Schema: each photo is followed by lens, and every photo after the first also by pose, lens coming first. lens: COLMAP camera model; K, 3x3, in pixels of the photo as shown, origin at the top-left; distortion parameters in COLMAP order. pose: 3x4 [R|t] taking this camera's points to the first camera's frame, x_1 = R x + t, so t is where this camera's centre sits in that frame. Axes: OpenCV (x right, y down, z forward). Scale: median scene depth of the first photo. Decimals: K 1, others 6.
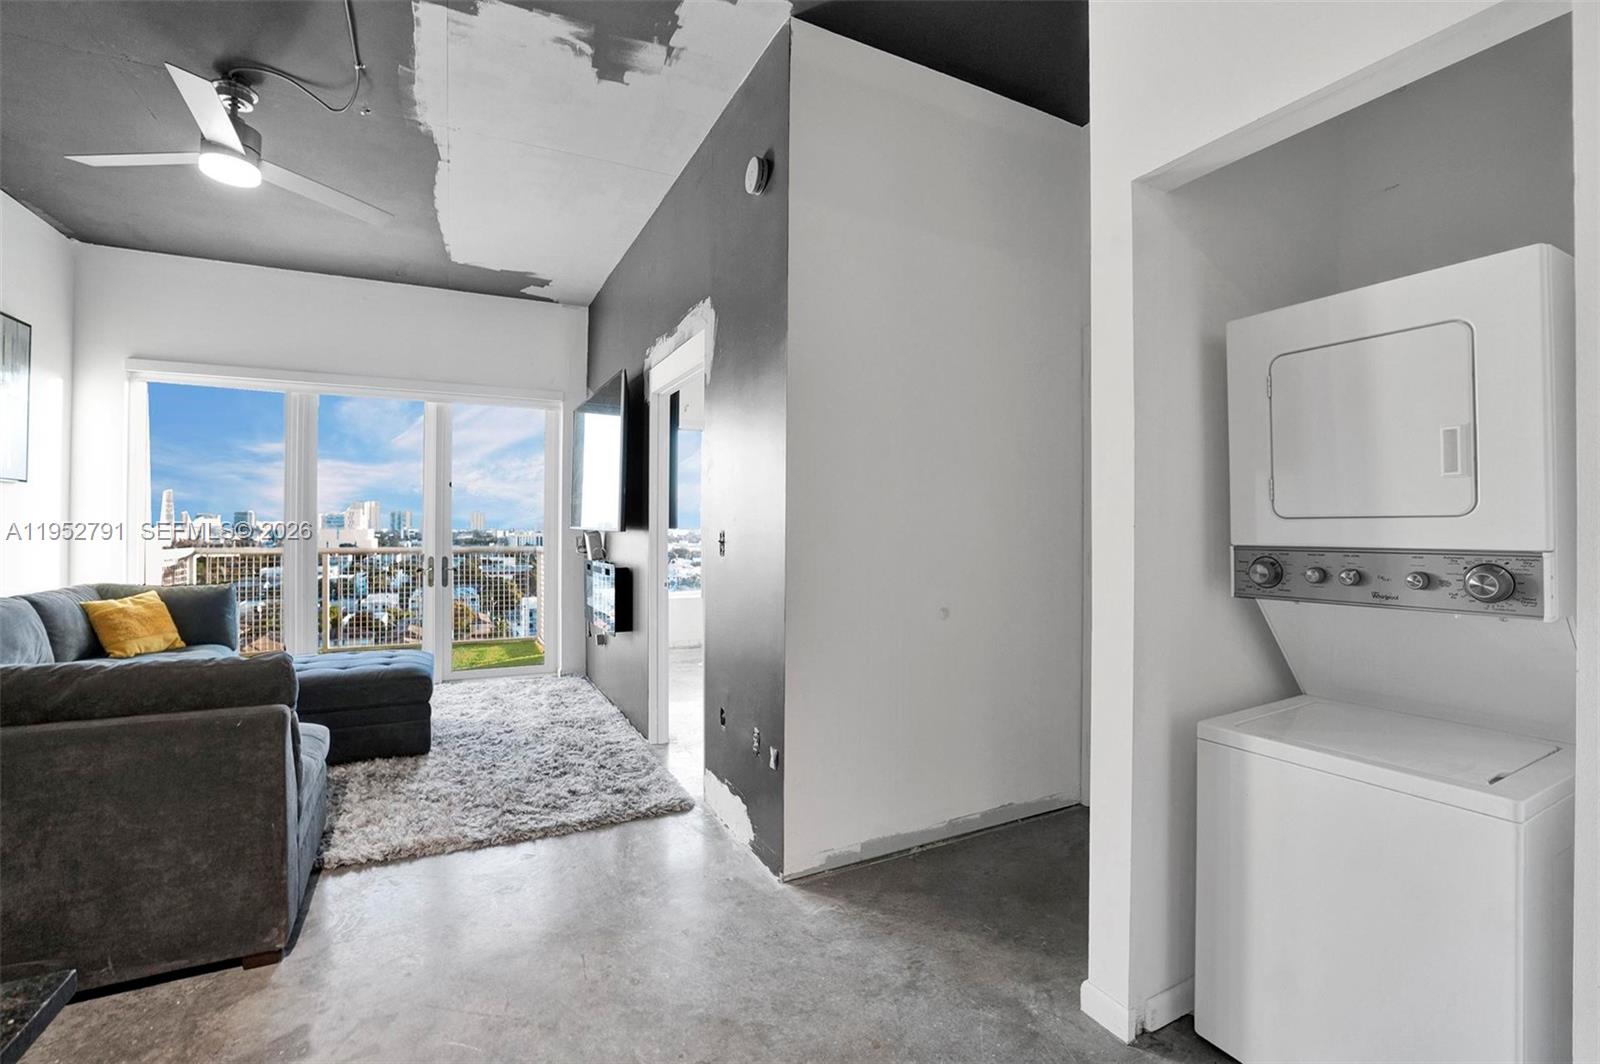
lens RADIAL K [[703.0, 0, 798.6], [0, 703.0, 518.0], [0, 0, 1]] dist [-0.026477, 0.001355]
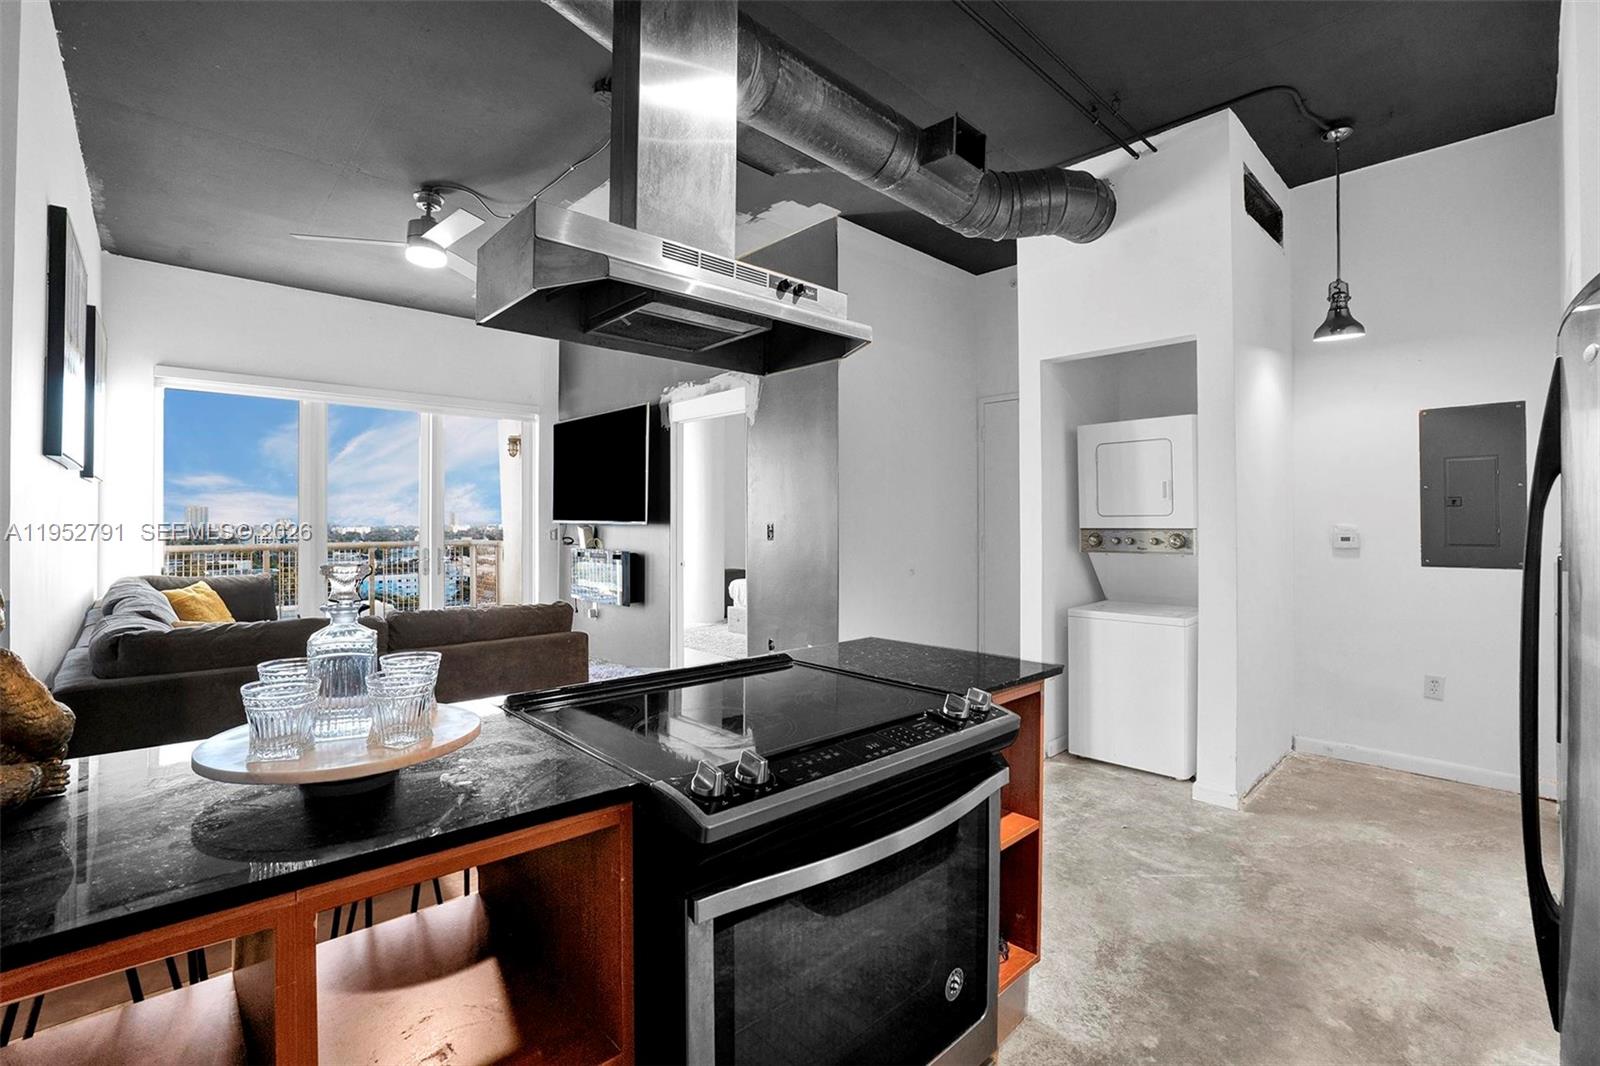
lens RADIAL K [[709.9, 0, 805.2], [0, 709.9, 521.3], [0, 0, 1]] dist [-0.032936, 0.007609]
pose [[0.957234, -0.002920, 0.289300, -0.451587], [-0.000642, 0.999925, 0.012217, -0.005250], [-0.289314, -0.011881, 0.957160, -0.464498]]
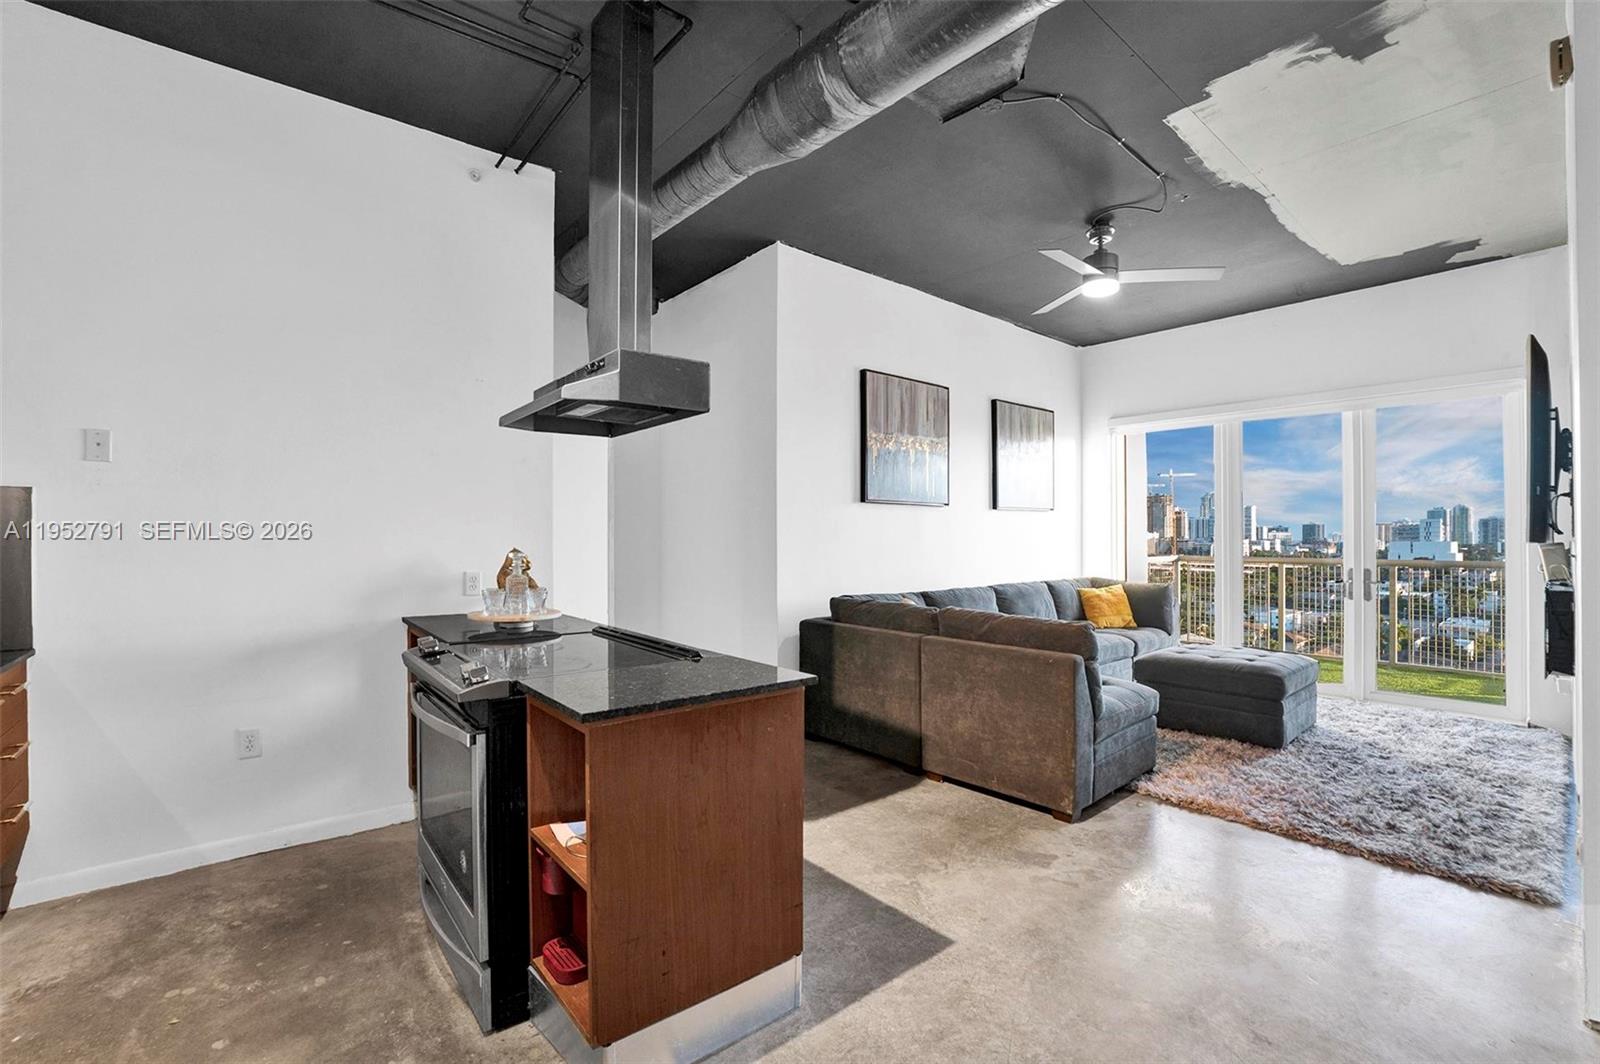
lens RADIAL K [[702.7, 0, 800.0], [0, 702.7, 532.0], [0, 0, 1]] dist [-0.001598, 0.000017]
pose [[0.253471, -0.010115, -0.967290, 0.367881], [0.012827, 0.999893, -0.007095, 0.002461], [0.967258, -0.010609, 0.253573, 0.017075]]
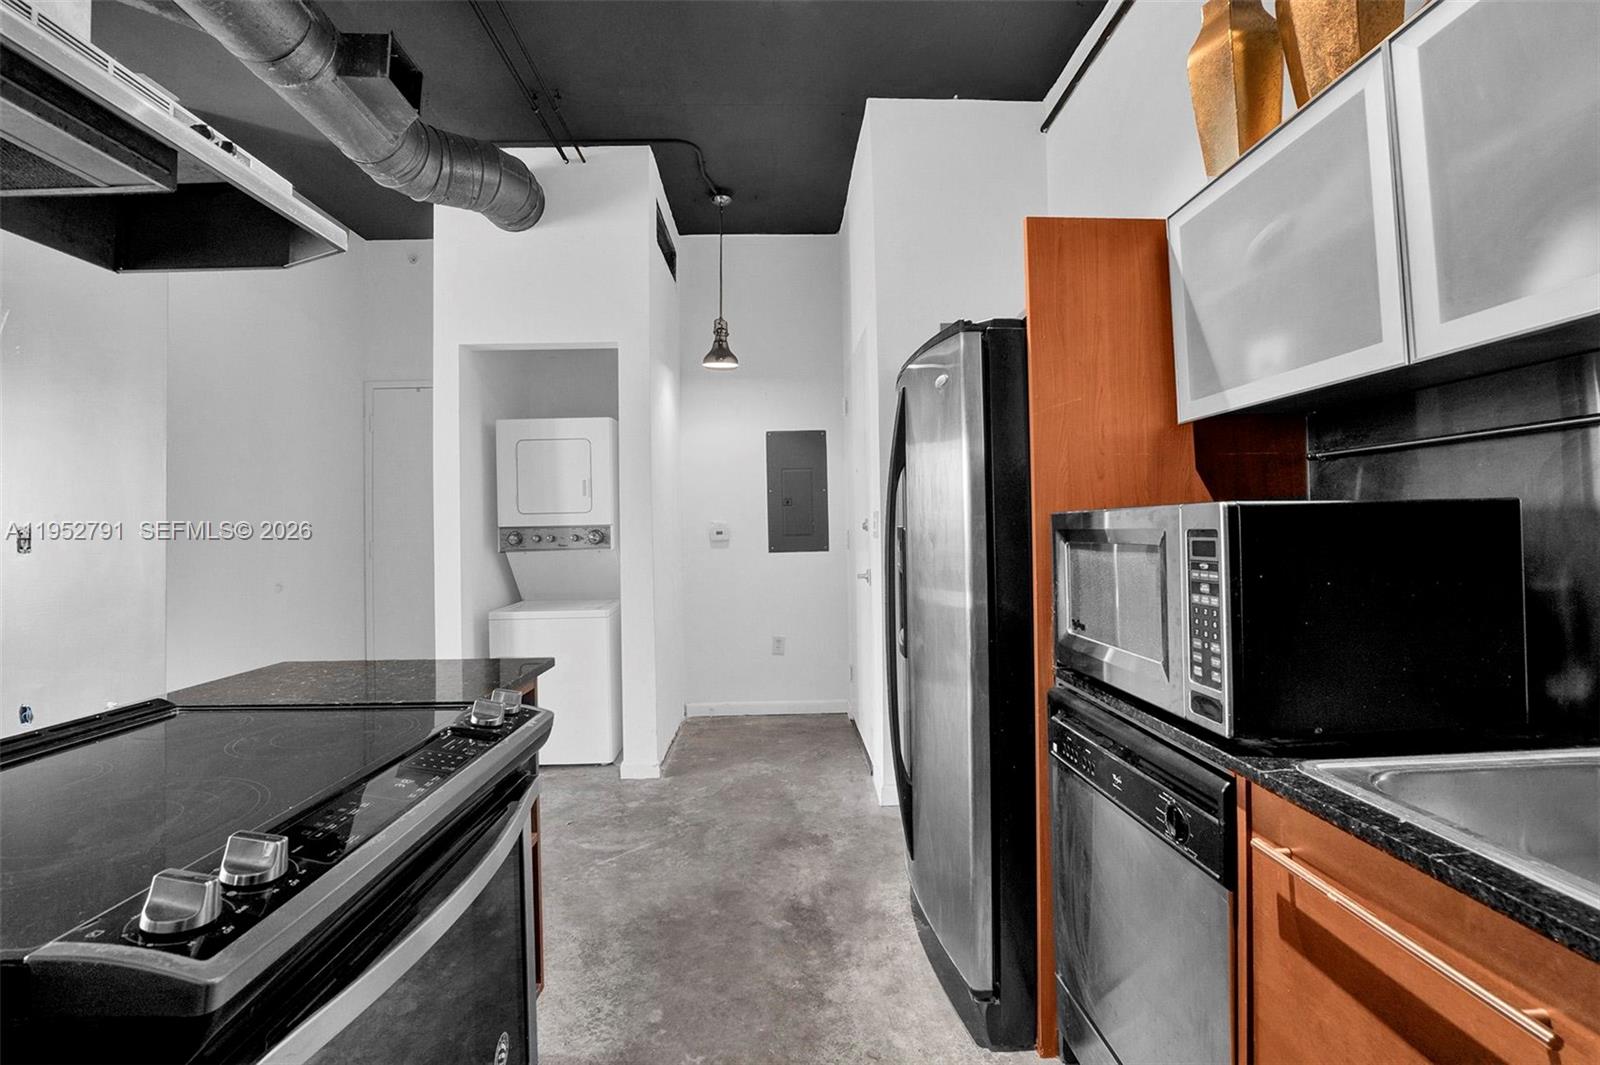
lens RADIAL K [[714.0, 0, 792.8], [0, 714.0, 512.9], [0, 0, 1]] dist [-0.049955, 0.016929]
pose [[0.430197, 0.010936, 0.902669, -0.488868], [0.005569, 0.999875, -0.014768, 0.017703], [-0.902718, 0.011380, 0.430083, -0.375049]]
